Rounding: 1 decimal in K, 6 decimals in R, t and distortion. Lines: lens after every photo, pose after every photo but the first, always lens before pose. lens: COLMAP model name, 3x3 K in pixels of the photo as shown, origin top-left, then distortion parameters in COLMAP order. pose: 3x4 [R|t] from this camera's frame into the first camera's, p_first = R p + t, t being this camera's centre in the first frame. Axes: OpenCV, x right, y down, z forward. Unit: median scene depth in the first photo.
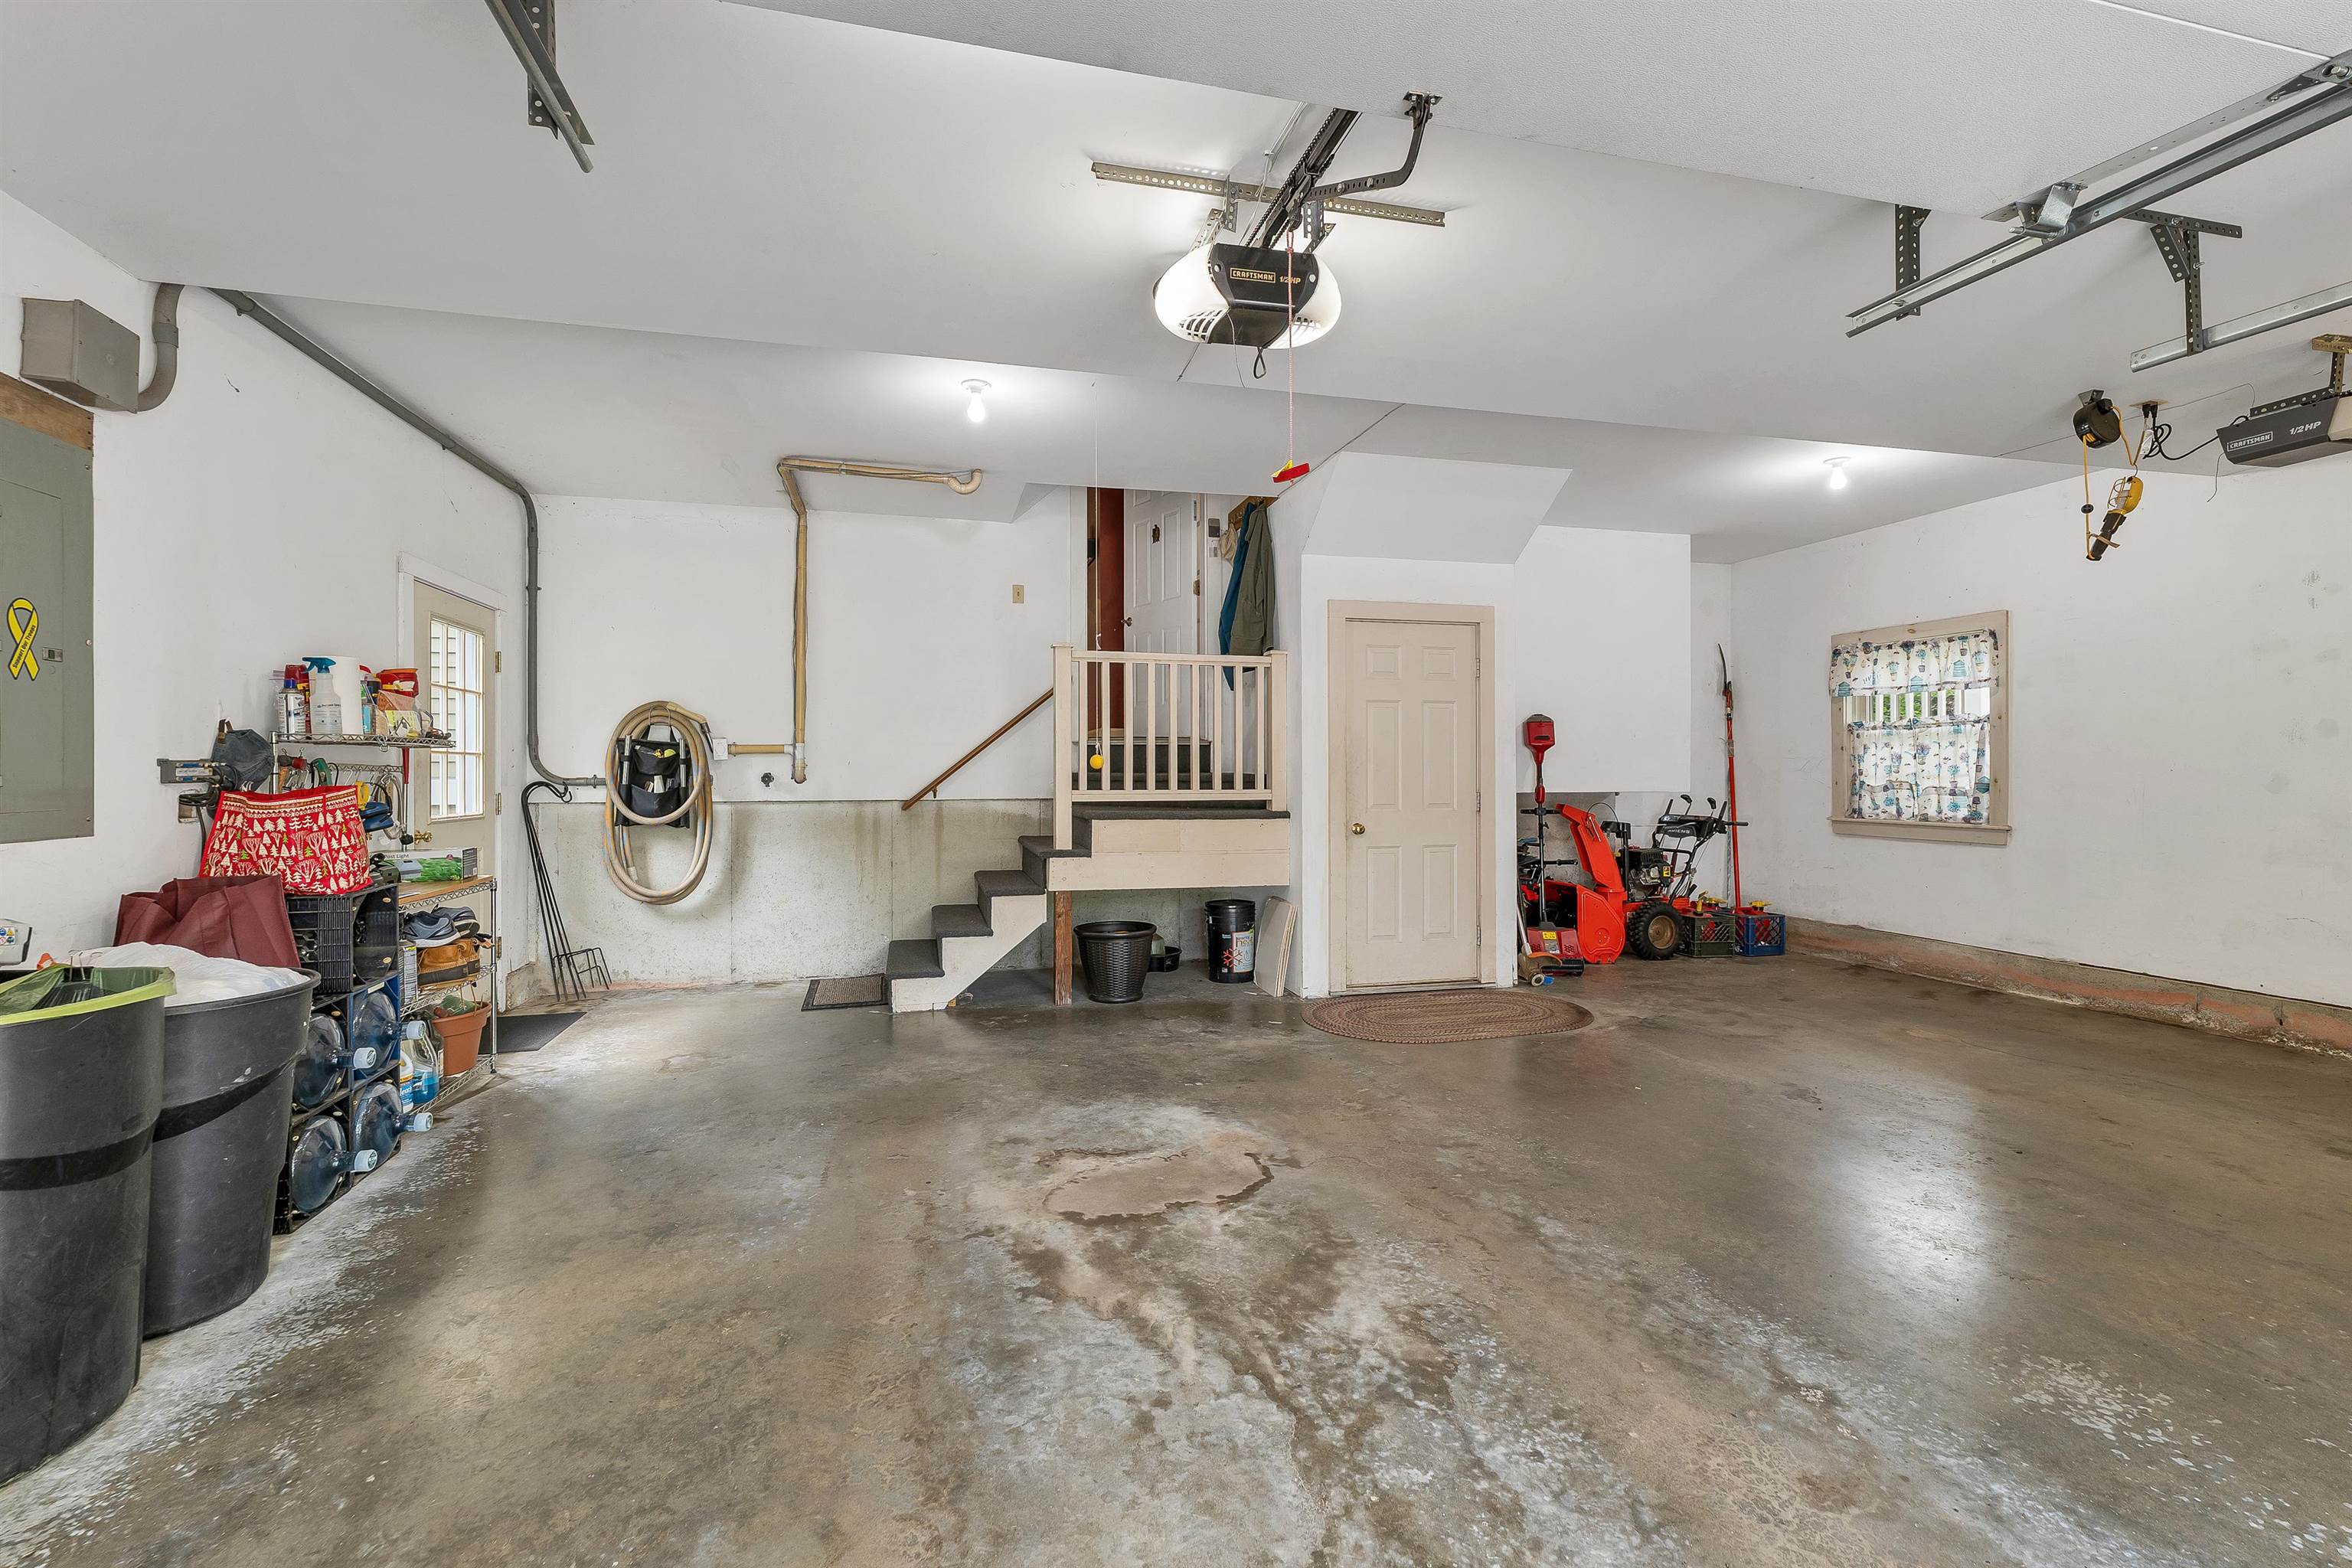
lens RADIAL K [[986.8, 0, 1162.3], [0, 986.8, 773.0], [0, 0, 1]] dist [0.001377, 0.000094]
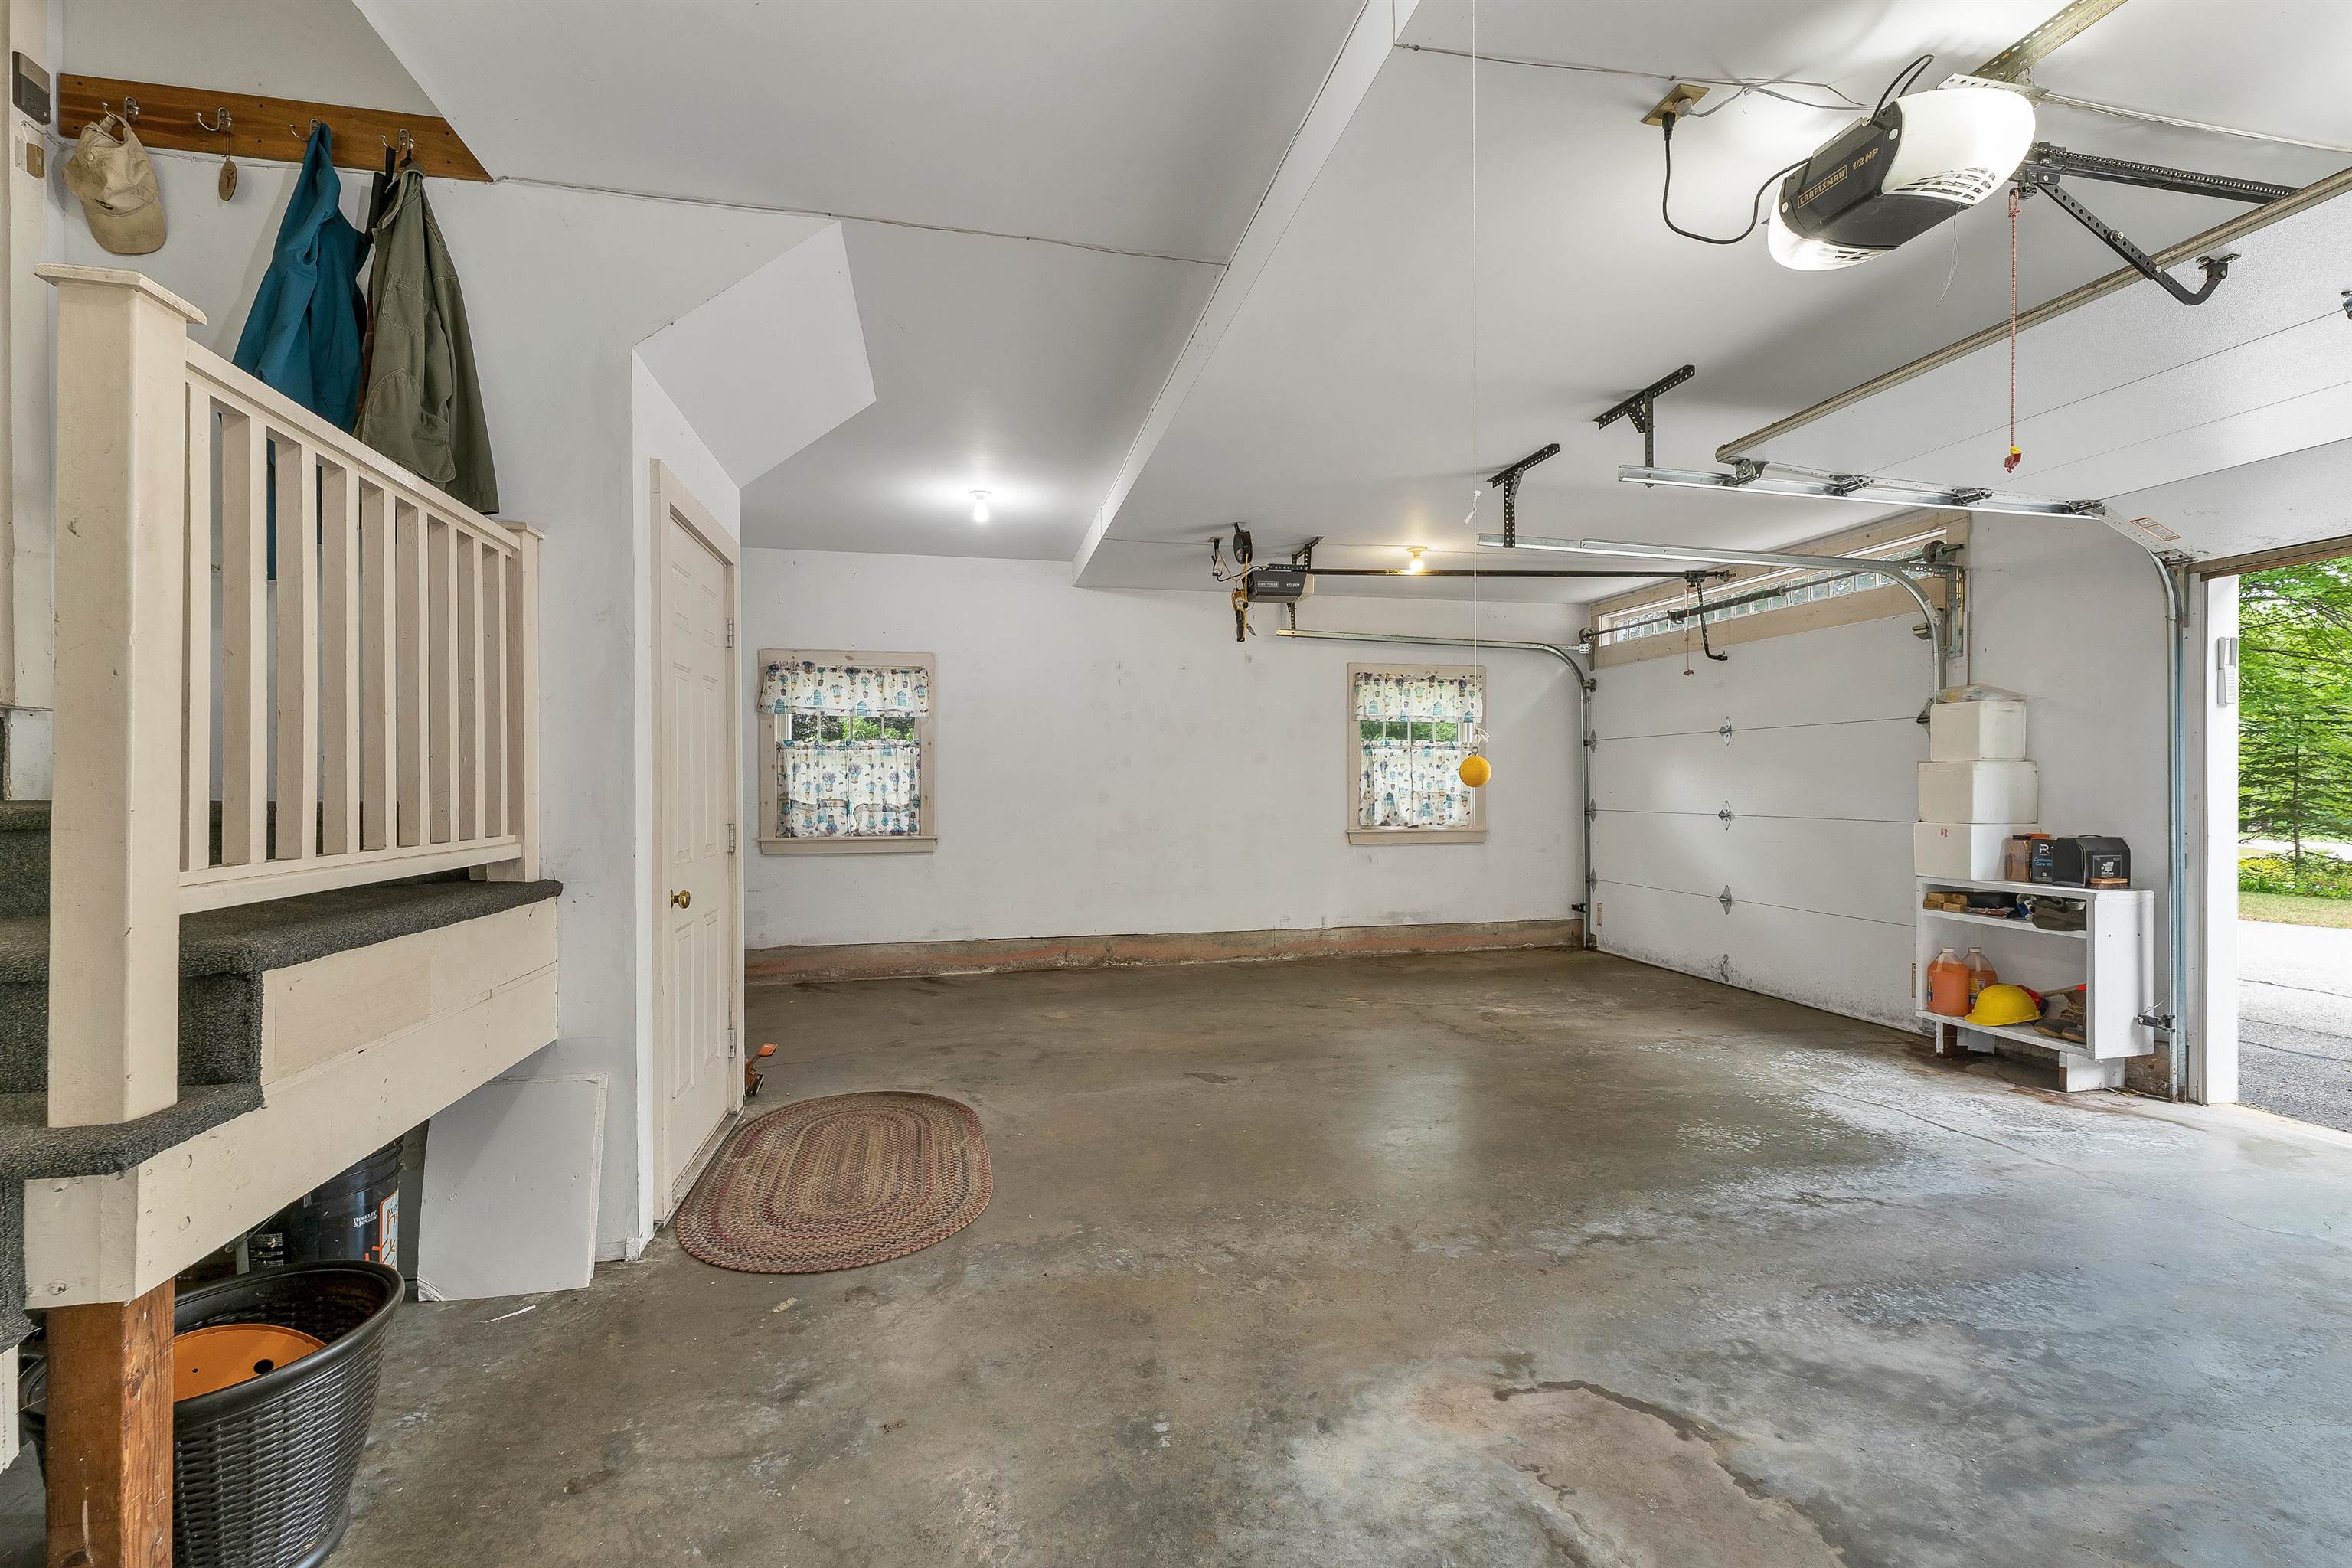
lens RADIAL K [[986.8, 0, 1156.0], [0, 986.8, 784.3], [0, 0, 1]] dist [0.001377, 0.000094]
pose [[0.041970, 0.002104, 0.999117, -0.495627], [0.005961, 0.999979, -0.002357, -0.005281], [-0.999101, 0.006055, 0.041957, 1.064159]]
